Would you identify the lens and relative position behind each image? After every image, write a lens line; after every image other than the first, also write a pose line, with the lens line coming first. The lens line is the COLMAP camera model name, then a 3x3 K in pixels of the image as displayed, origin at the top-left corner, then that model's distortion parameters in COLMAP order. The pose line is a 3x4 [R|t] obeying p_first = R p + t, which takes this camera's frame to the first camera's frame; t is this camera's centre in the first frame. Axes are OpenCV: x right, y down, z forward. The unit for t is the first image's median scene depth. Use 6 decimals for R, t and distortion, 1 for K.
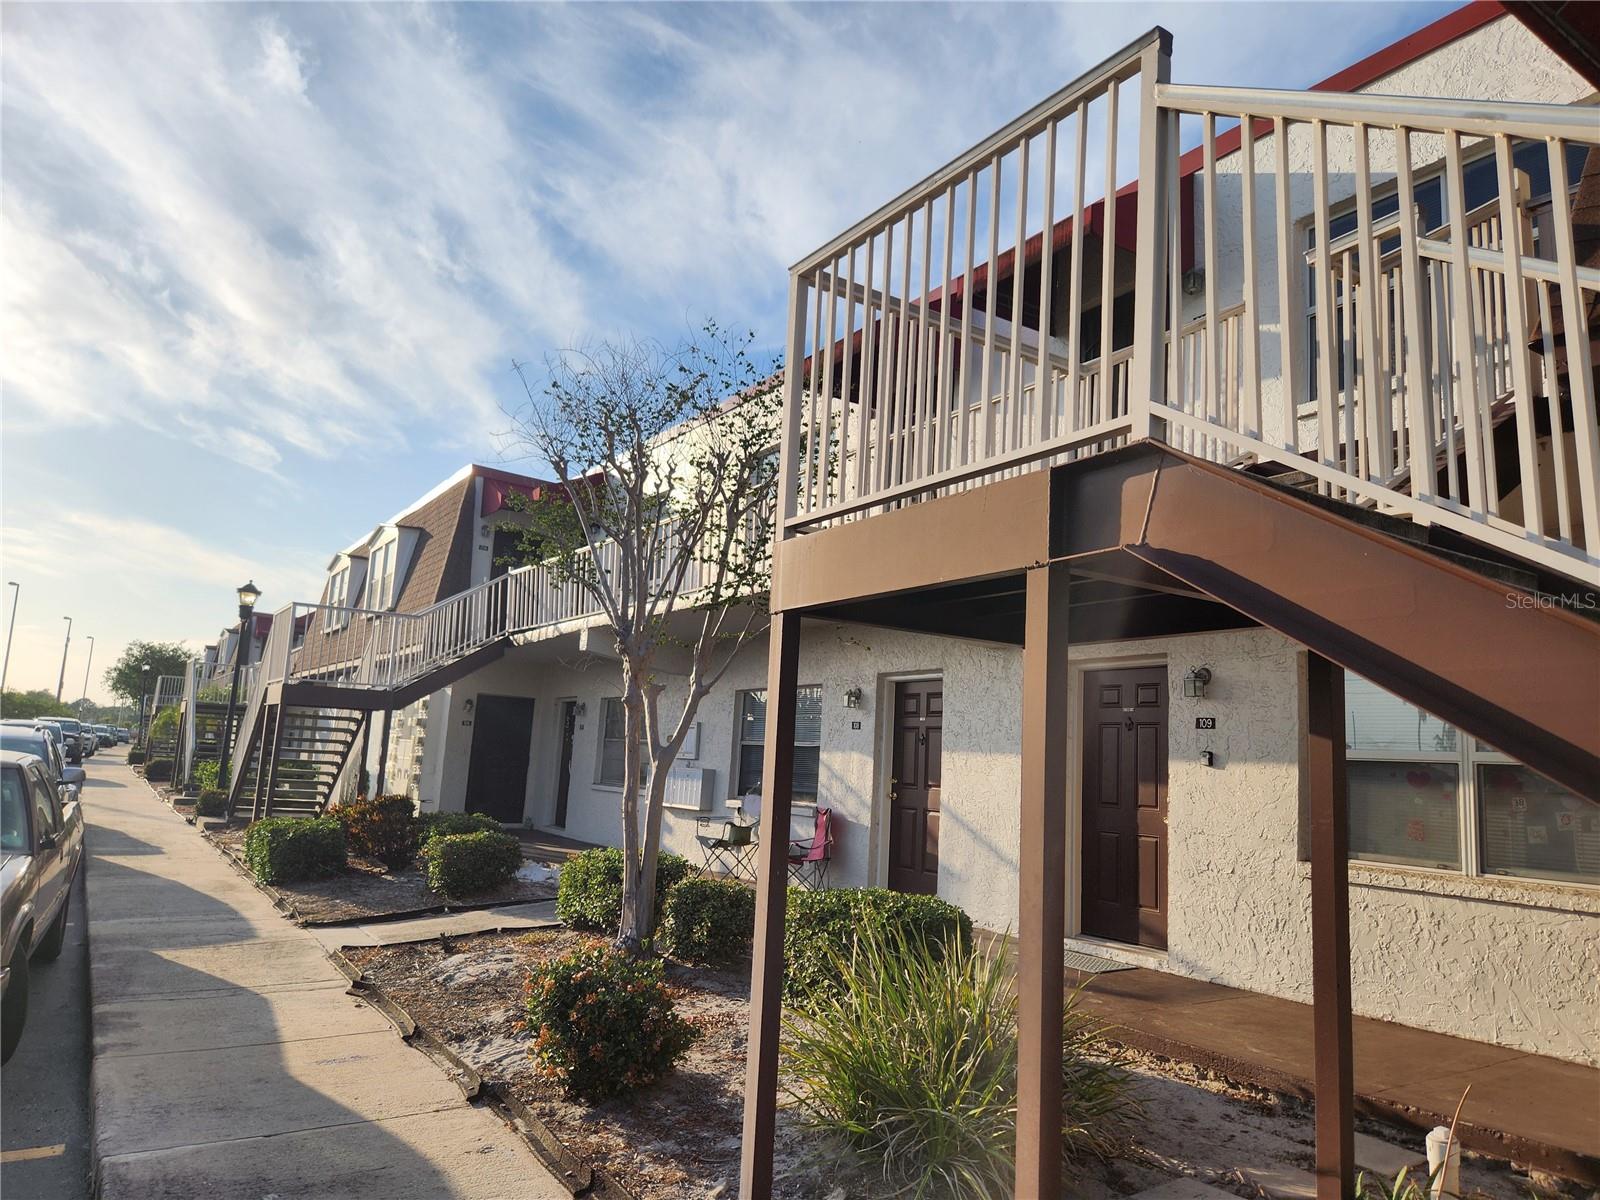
lens RADIAL K [[995.5, 0, 800.0], [0, 995.5, 600.0], [0, 0, 1]] dist [0.001430, 0.001366]
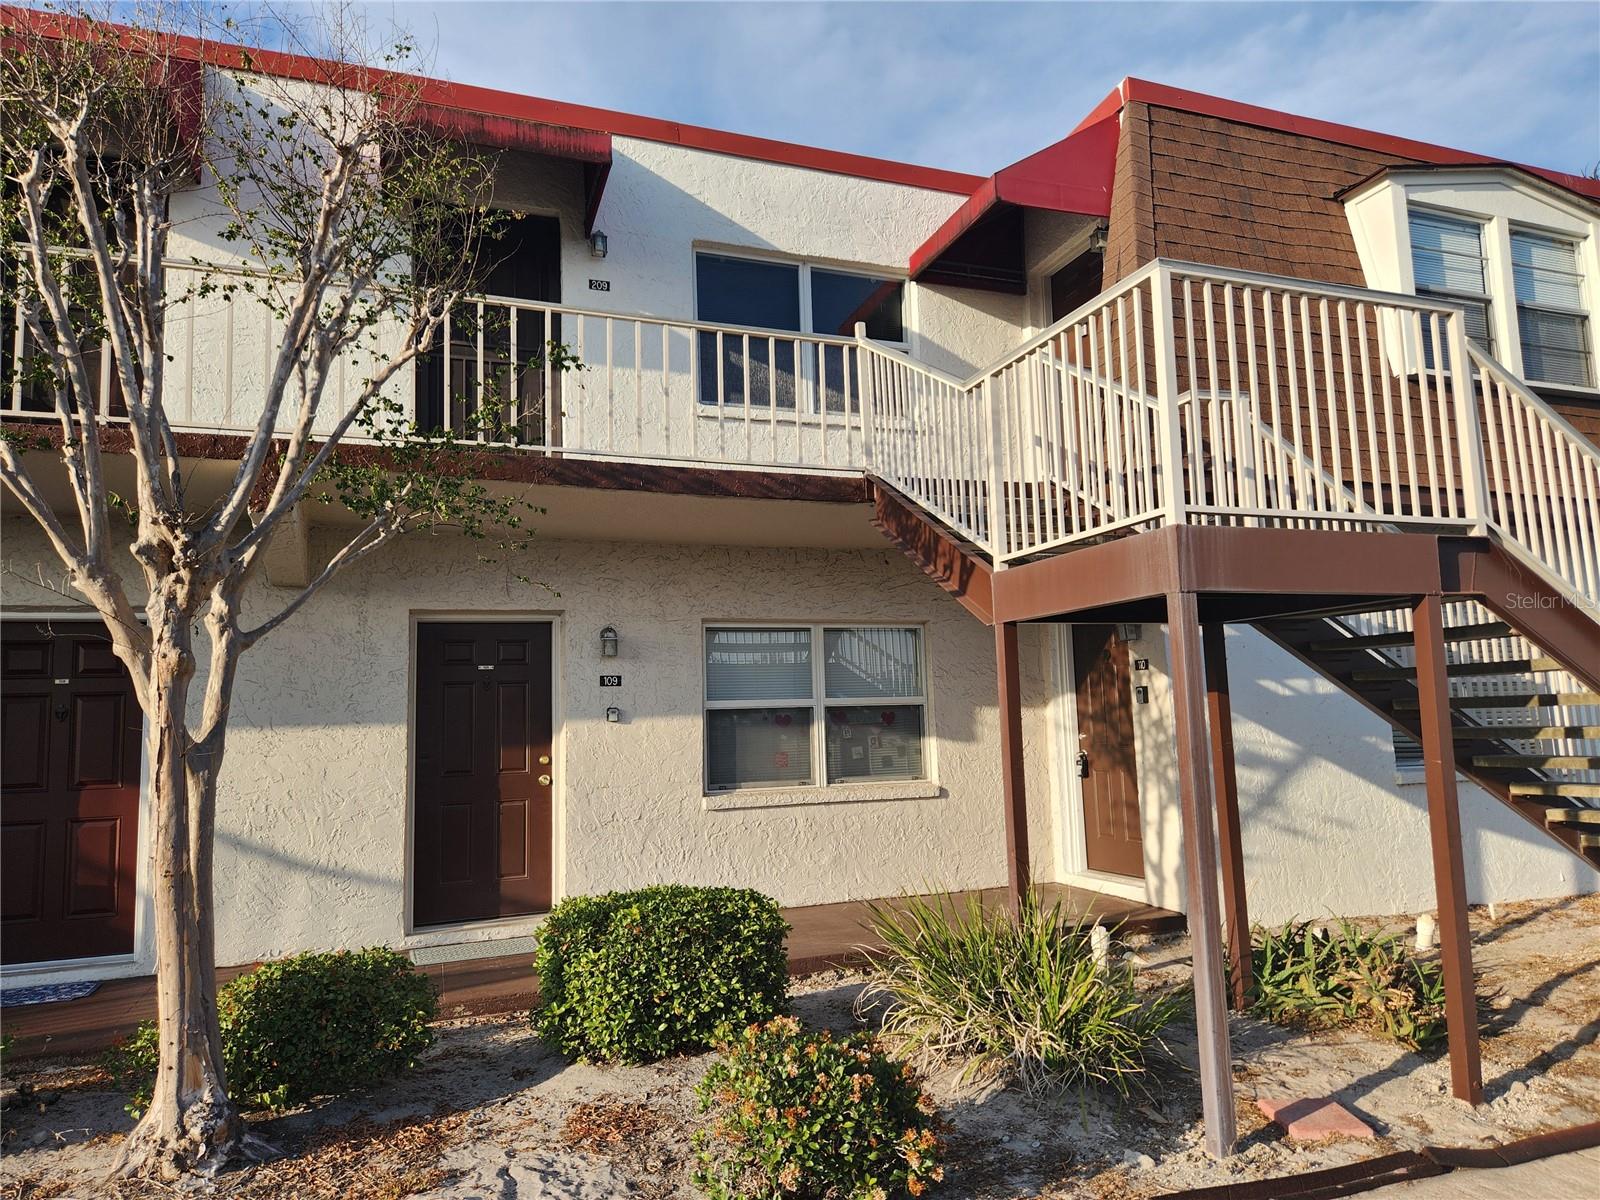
lens RADIAL K [[995.5, 0, 800.0], [0, 995.5, 600.0], [0, 0, 1]] dist [0.001430, 0.001366]
pose [[0.238036, 0.058539, 0.969491, -0.560441], [-0.113924, 0.992974, -0.031985, 0.050707], [-0.964552, -0.102835, 0.243033, 0.568676]]
